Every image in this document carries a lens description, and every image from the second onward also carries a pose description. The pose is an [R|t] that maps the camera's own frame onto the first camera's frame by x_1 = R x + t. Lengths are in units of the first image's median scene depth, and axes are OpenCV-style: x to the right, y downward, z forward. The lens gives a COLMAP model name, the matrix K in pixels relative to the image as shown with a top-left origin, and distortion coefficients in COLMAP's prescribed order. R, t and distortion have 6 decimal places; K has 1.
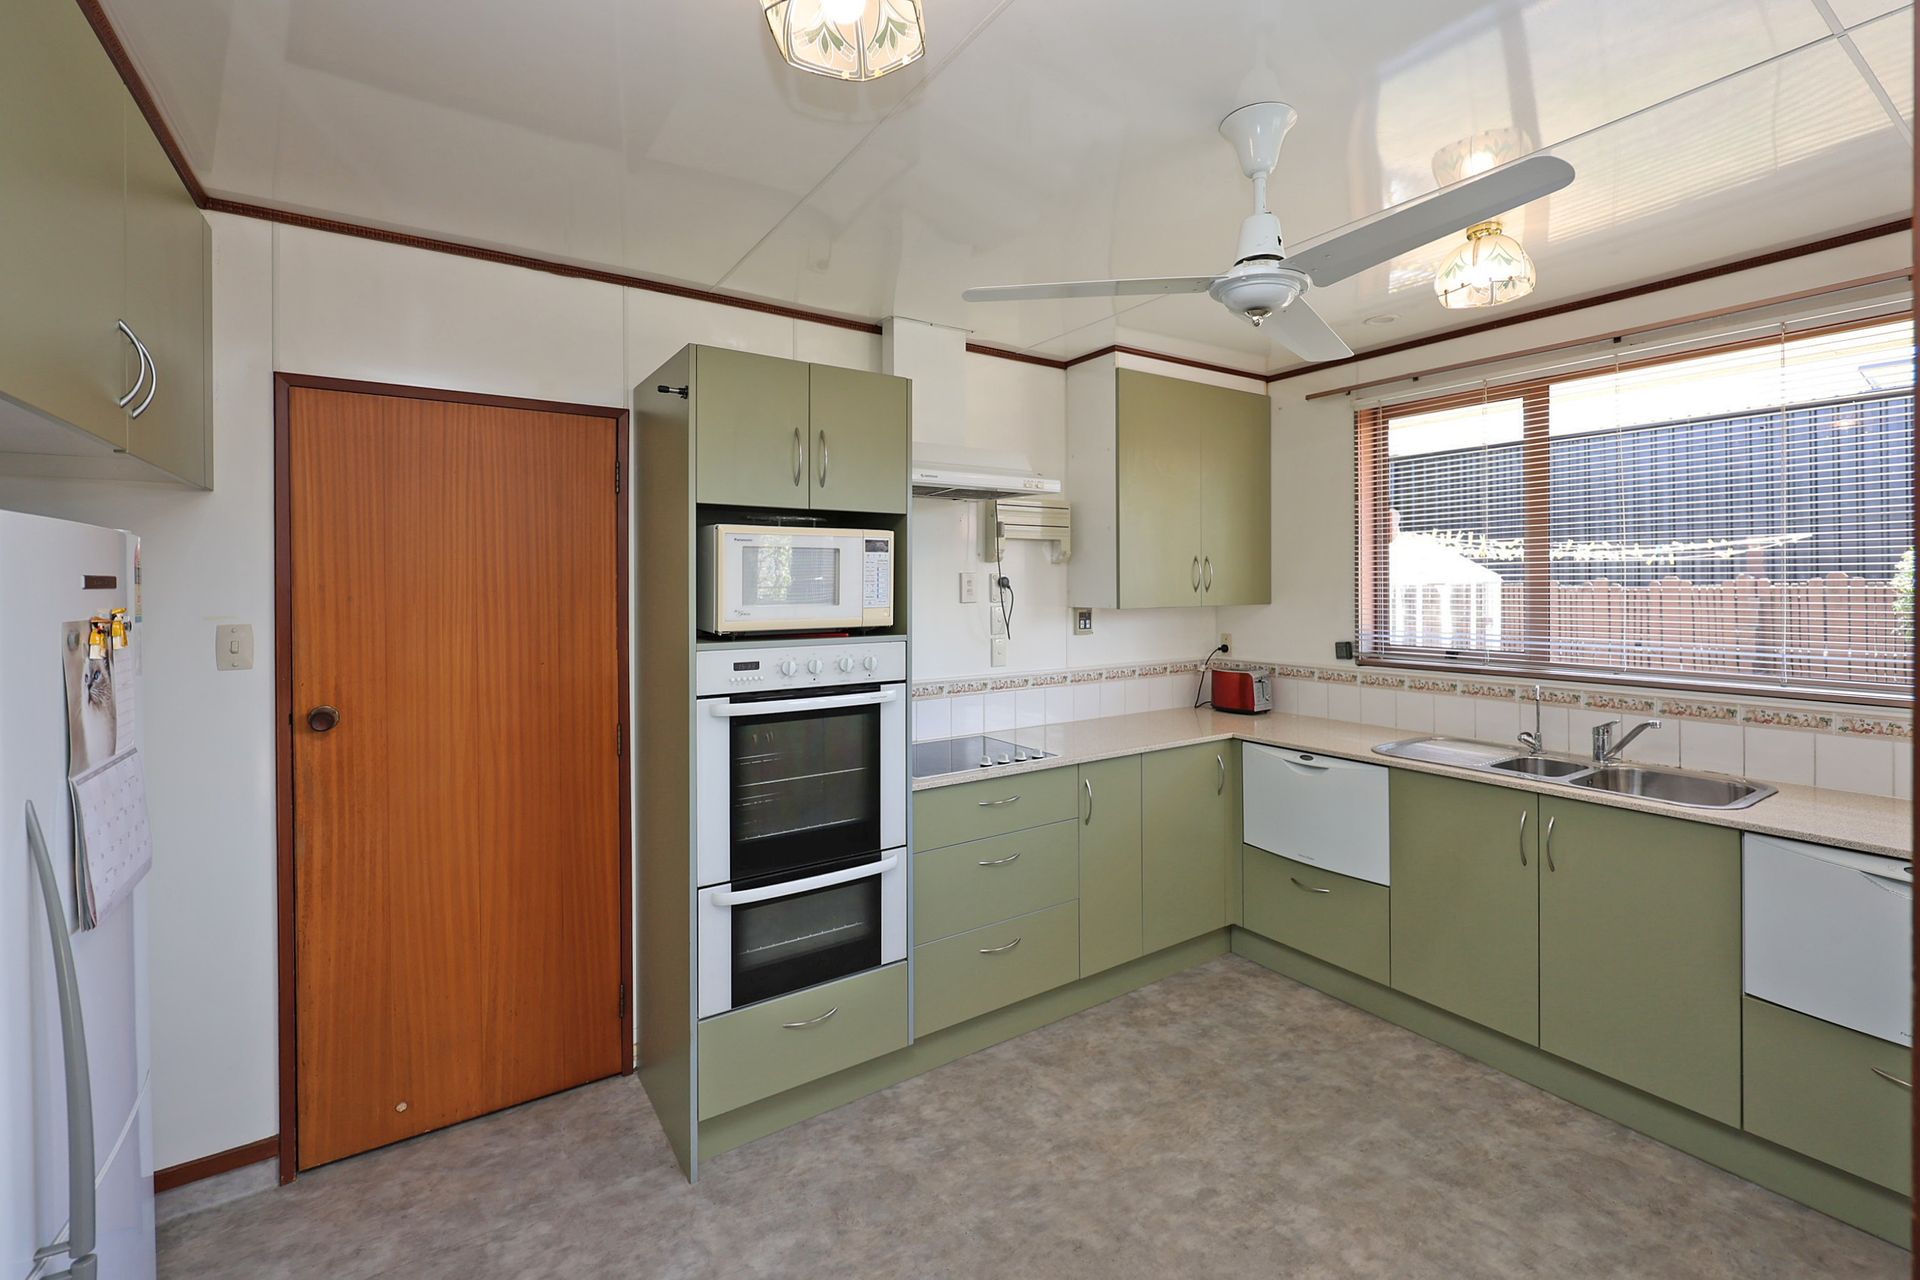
lens RADIAL K [[826.2, 0, 989.3], [0, 826.2, 592.6], [0, 0, 1]] dist [-0.008602, 0.001069]
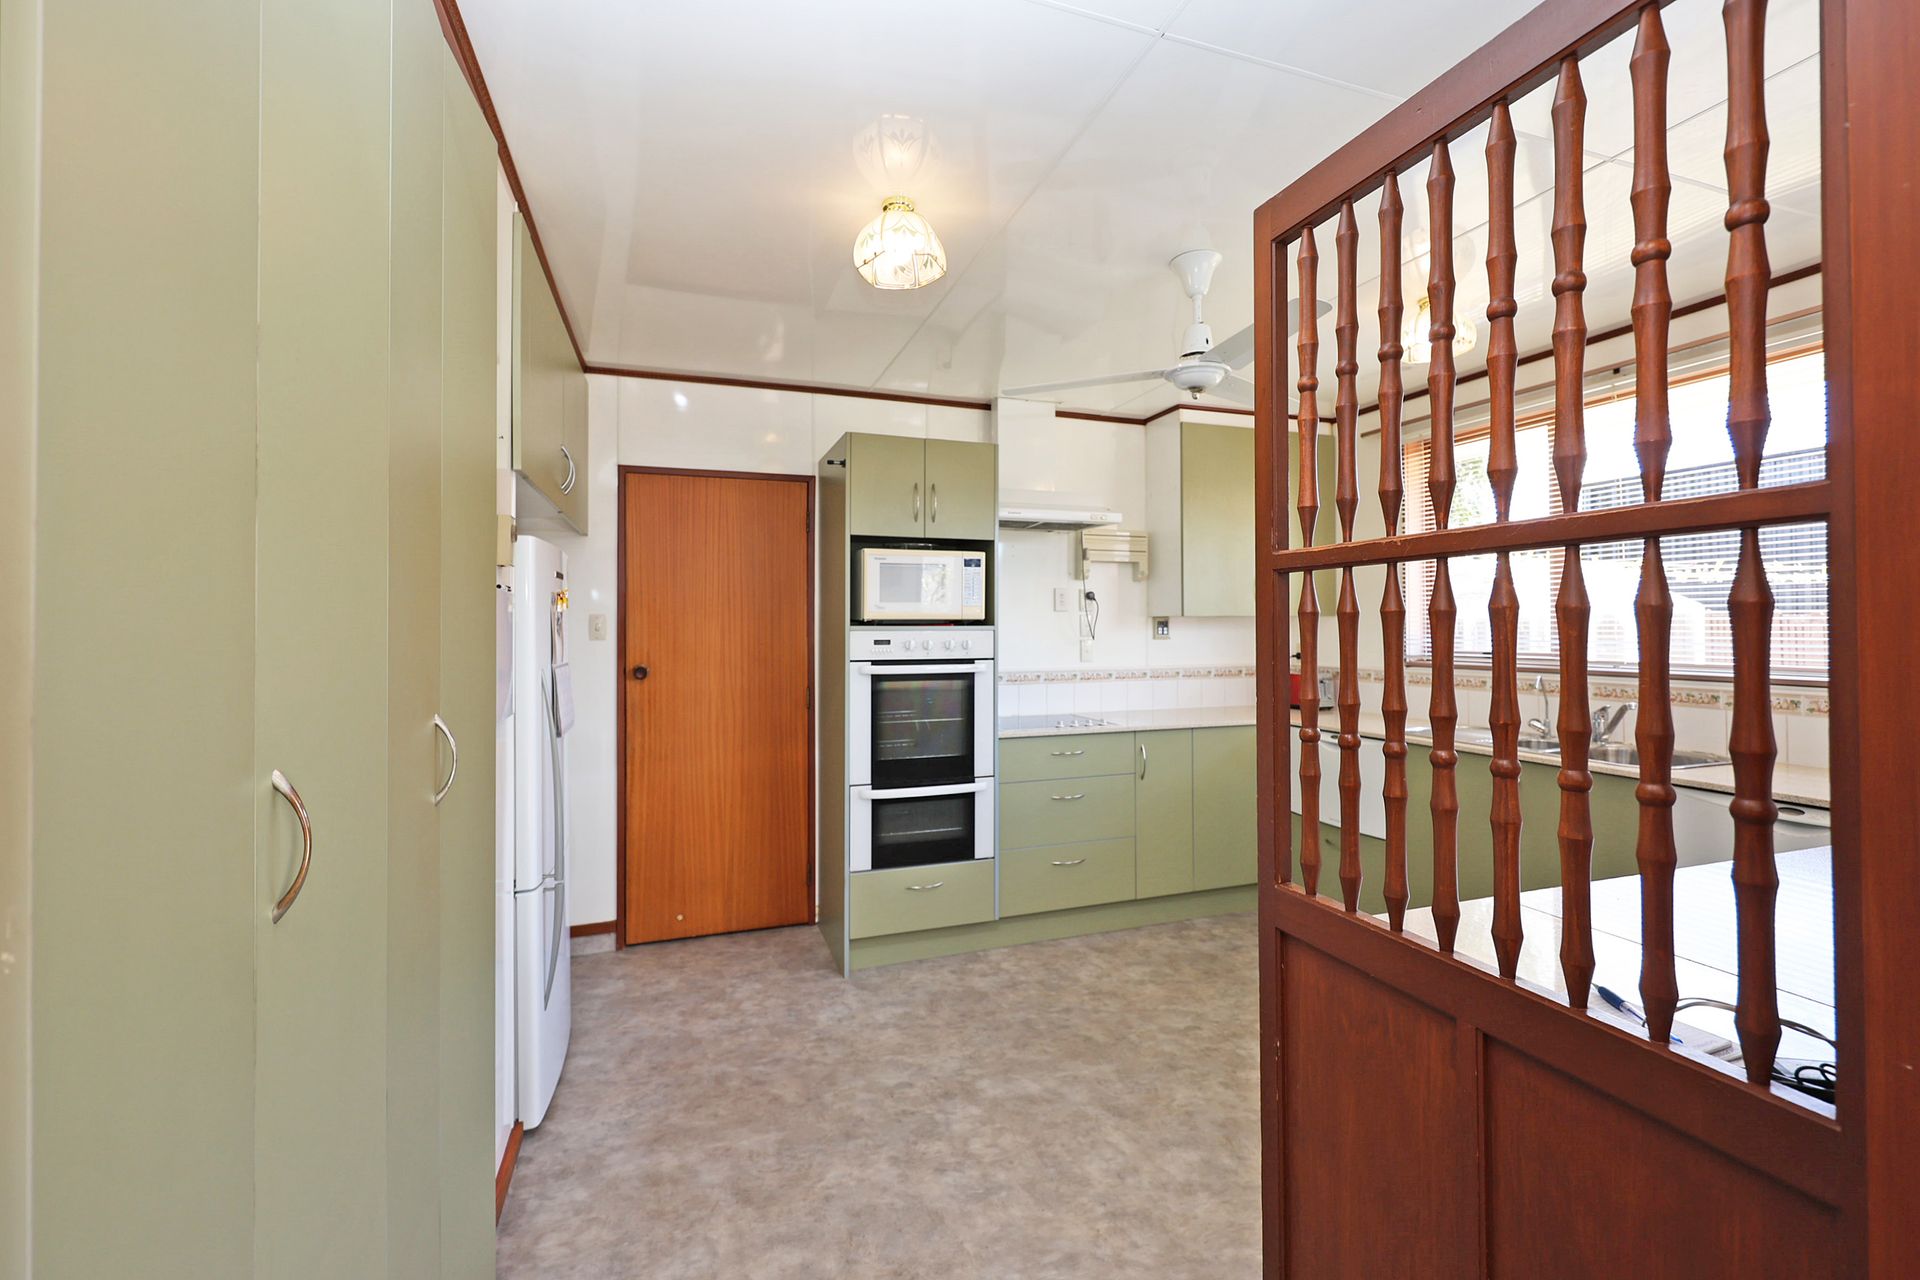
lens RADIAL K [[826.2, 0, 962.4], [0, 826.2, 635.2], [0, 0, 1]] dist [-0.008602, 0.001069]
pose [[0.962283, 0.003023, -0.272034, 0.244724], [-0.004635, 0.999975, -0.005285, 0.079015], [0.272012, 0.006346, 0.962273, -0.392309]]
